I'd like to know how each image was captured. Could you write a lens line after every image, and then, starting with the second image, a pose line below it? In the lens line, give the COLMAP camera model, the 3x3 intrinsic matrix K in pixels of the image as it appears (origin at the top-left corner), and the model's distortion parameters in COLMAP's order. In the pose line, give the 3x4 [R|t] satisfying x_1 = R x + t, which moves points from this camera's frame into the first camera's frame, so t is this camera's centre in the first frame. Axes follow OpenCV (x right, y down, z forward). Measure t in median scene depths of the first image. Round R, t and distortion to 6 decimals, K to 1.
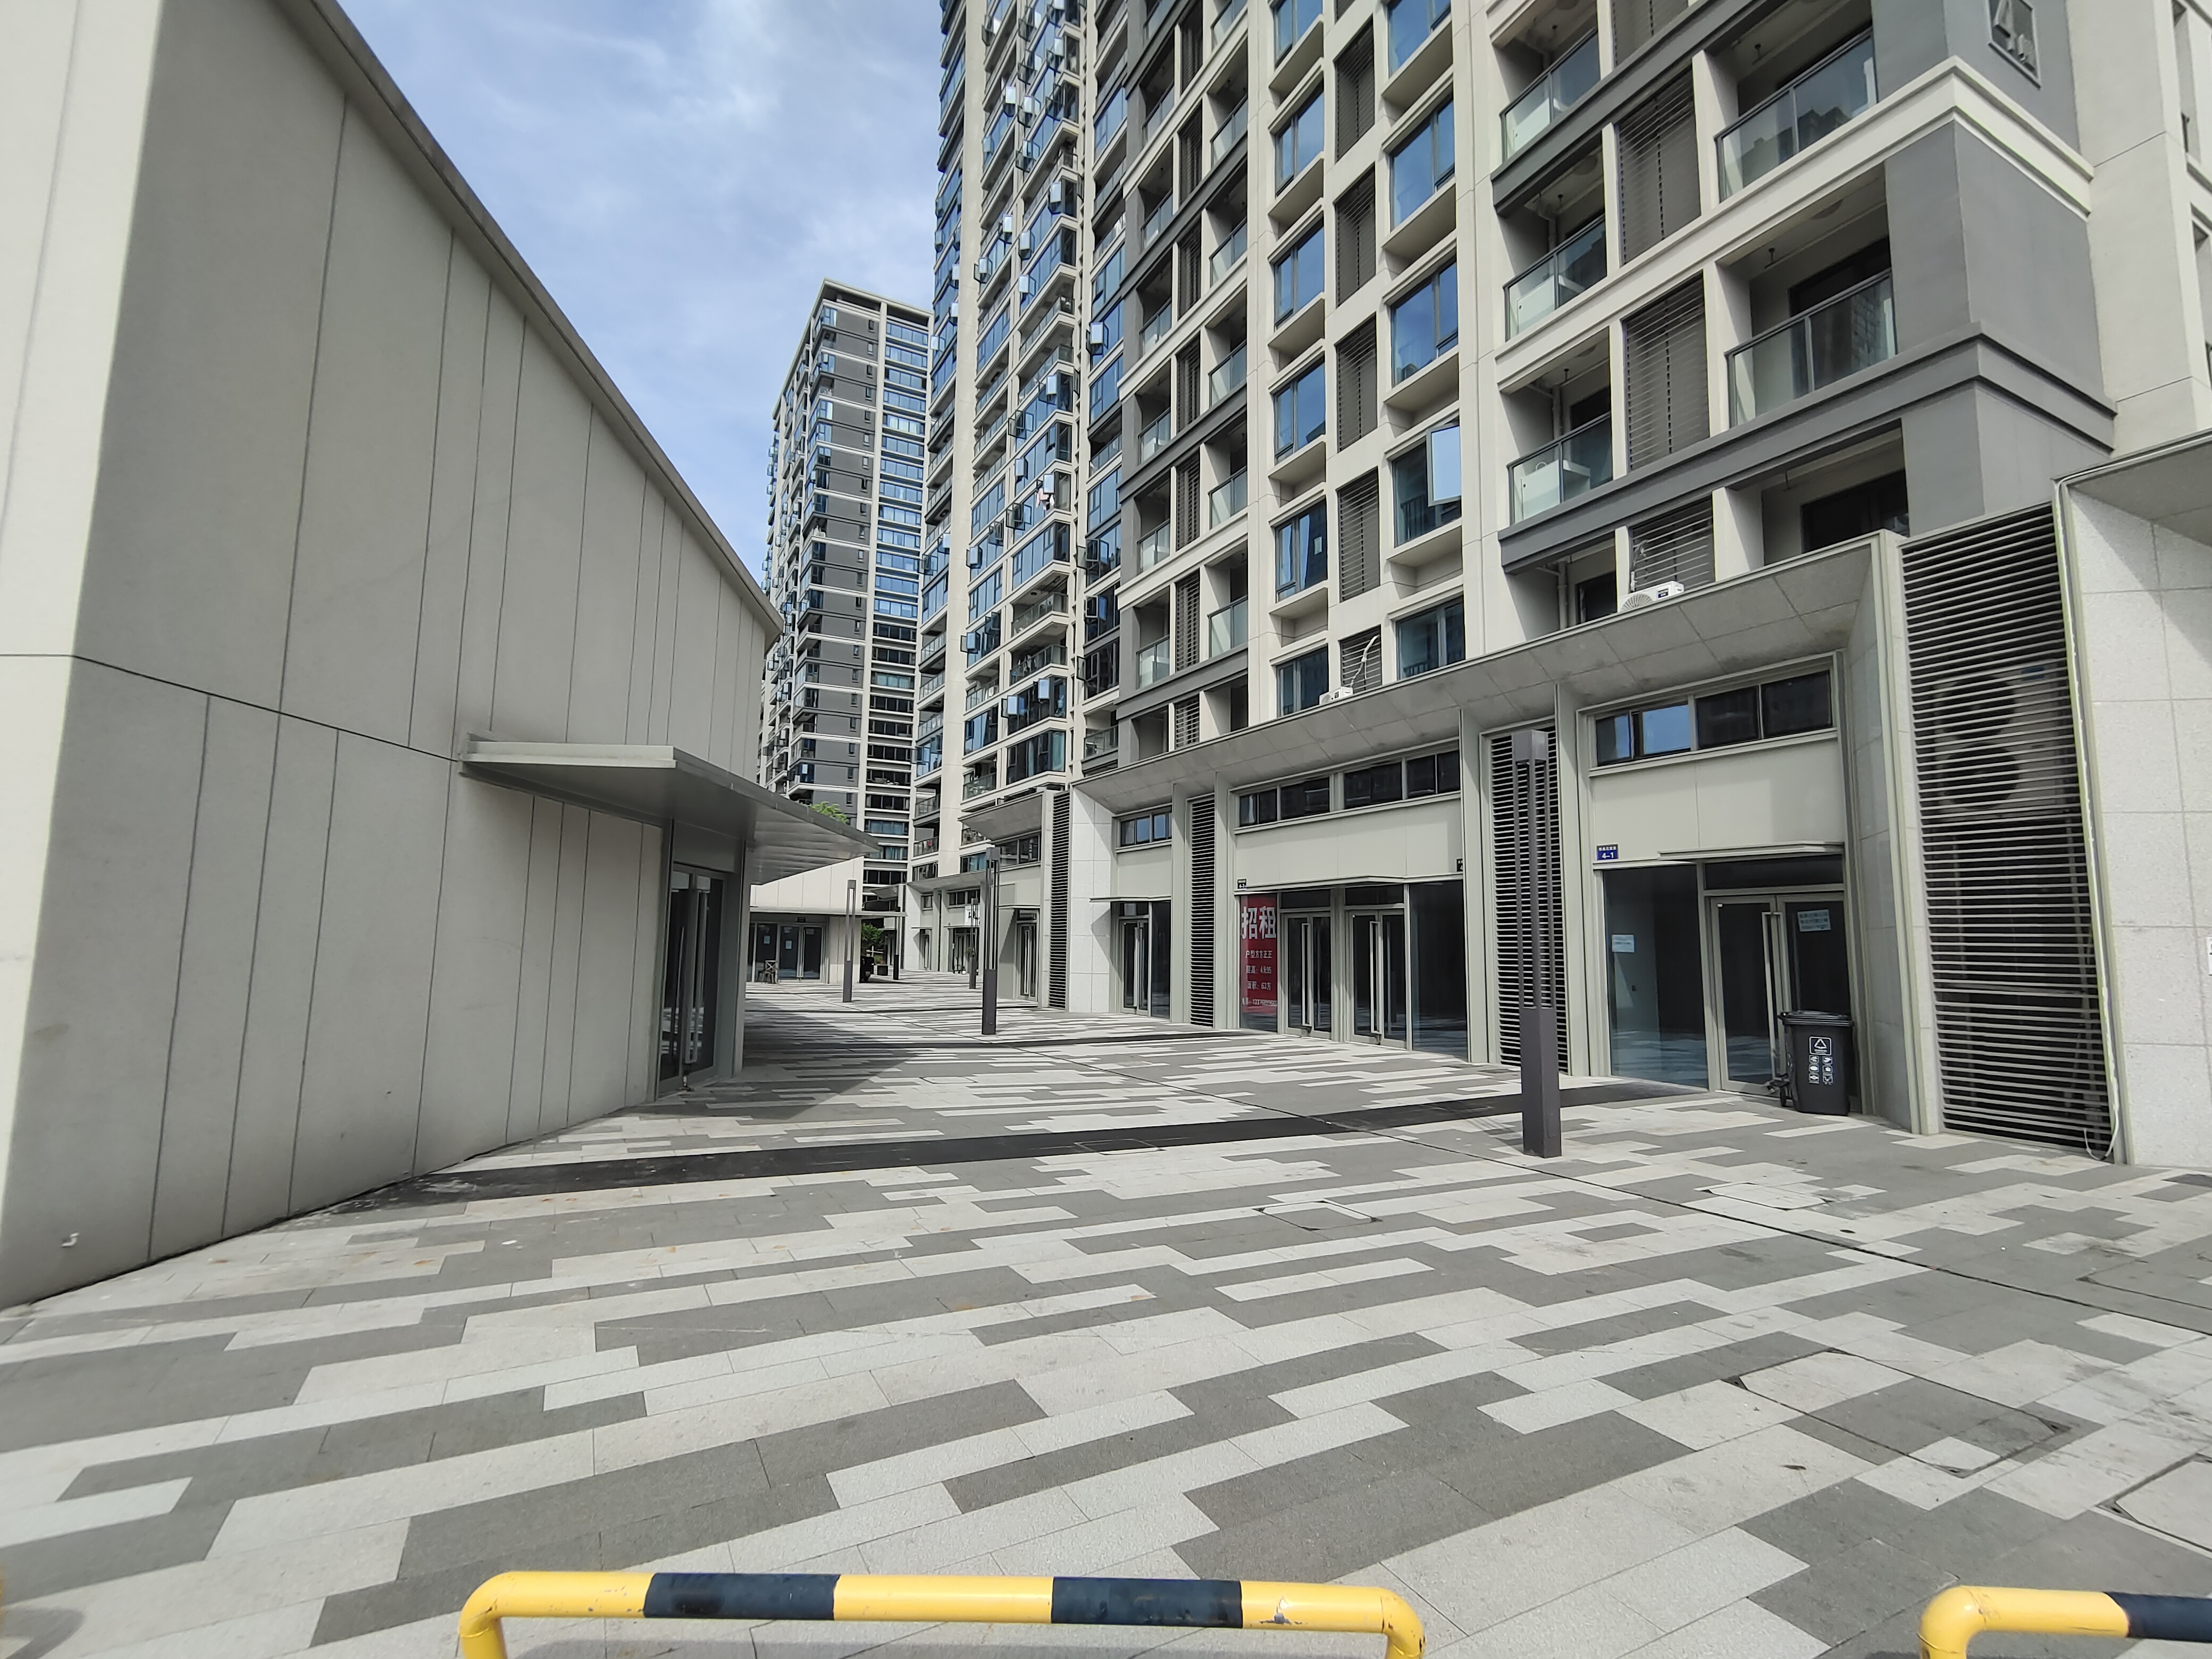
lens RADIAL K [[1003.3, 0, 1101.8], [0, 1003.3, 830.6], [0, 0, 1]] dist [-0.002046, -0.000226]
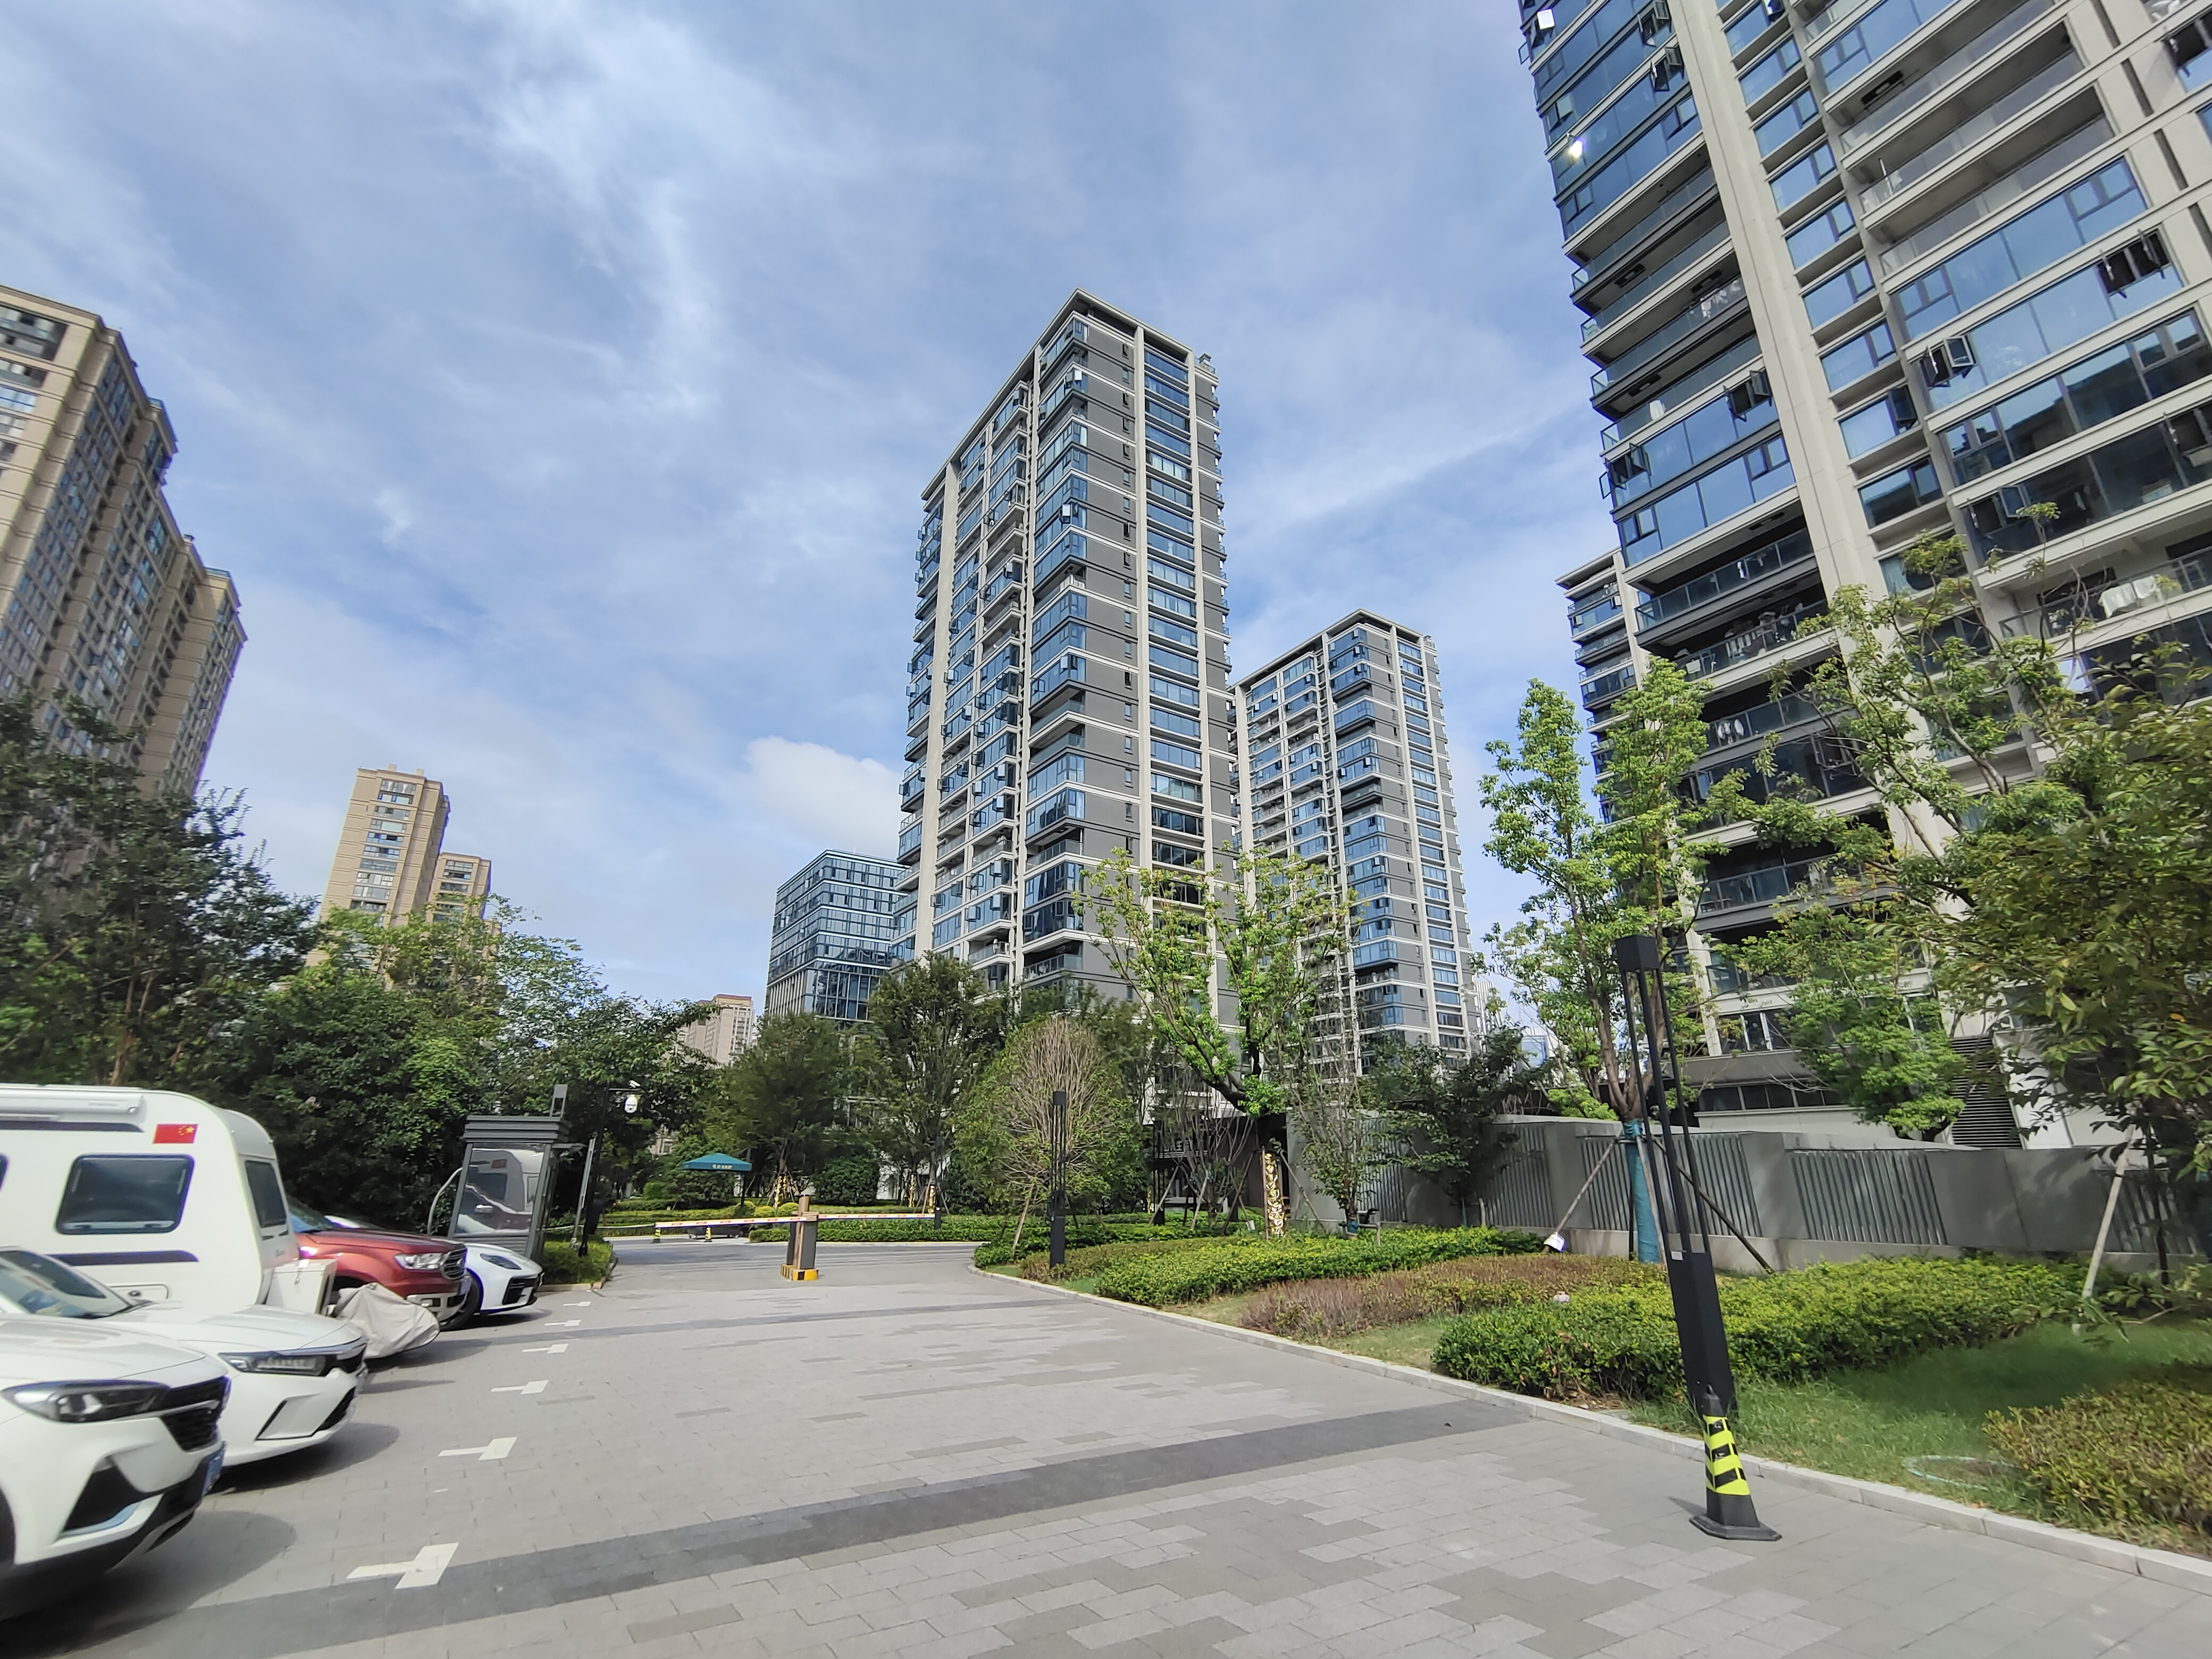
lens RADIAL K [[1003.3, 0, 1108.0], [0, 1003.3, 829.0], [0, 0, 1]] dist [-0.002046, -0.000226]
pose [[0.995440, 0.023370, 0.092486, -0.311177], [-0.001982, 0.974385, -0.224877, 0.031582], [-0.095372, 0.223668, 0.969988, 0.336443]]
